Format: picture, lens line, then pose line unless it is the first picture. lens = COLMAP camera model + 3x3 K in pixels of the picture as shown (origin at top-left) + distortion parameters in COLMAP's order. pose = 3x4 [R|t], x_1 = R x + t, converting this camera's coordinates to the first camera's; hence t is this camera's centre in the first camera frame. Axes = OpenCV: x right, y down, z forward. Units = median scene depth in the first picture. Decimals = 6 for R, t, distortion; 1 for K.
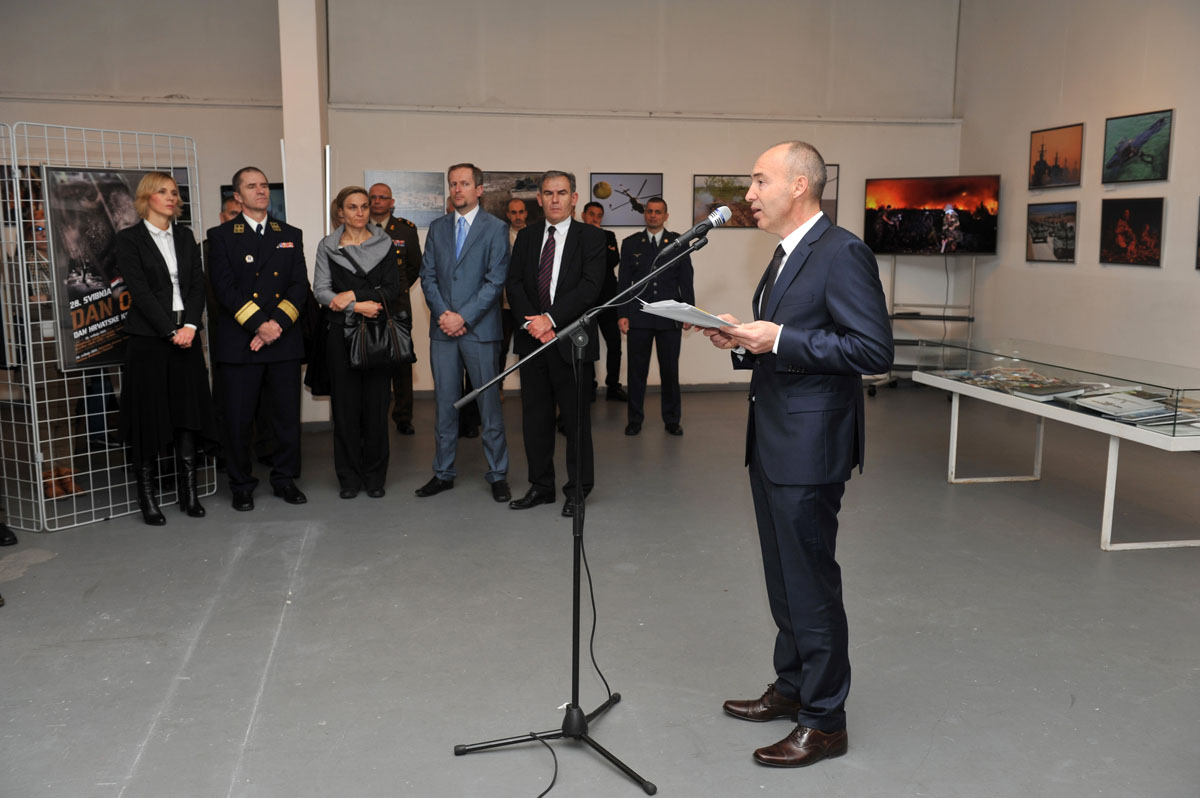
lens RADIAL K [[1103.3, 0, 600.0], [0, 1103.3, 399.0], [0, 0, 1]] dist [0.024255, 0.005782]
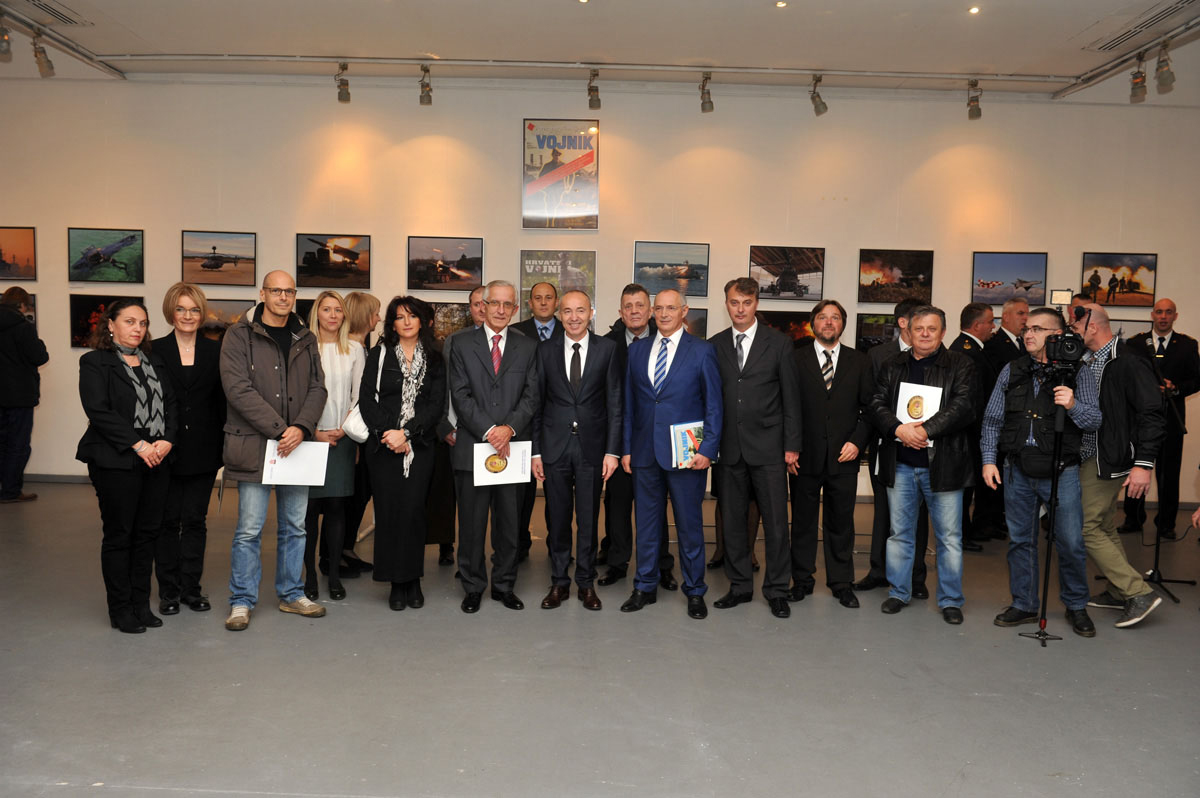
lens RADIAL K [[975.2, 0, 600.0], [0, 975.2, 399.0], [0, 0, 1]] dist [-0.011544, -0.002084]
pose [[0.198176, -0.063058, 0.978136, -0.486159], [0.122030, 0.991752, 0.039212, -0.042261], [-0.972540, 0.111591, 0.204237, 0.261575]]
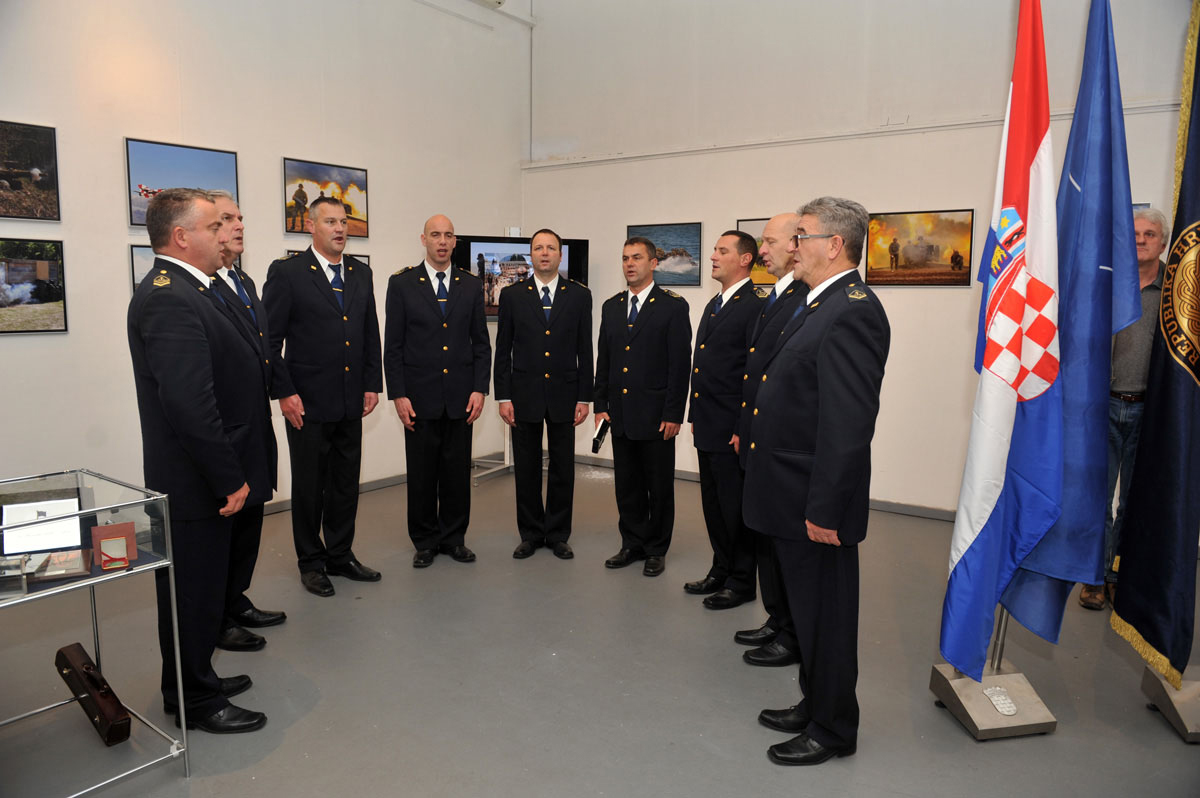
lens RADIAL K [[817.9, 0, 598.0], [0, 817.9, 403.9], [0, 0, 1]] dist [-0.049123, -0.002733]
pose [[-0.681693, -0.105475, 0.723996, 0.042554], [0.096971, 0.967798, 0.232299, -0.030908], [-0.725184, 0.228563, -0.649513, 0.221373]]
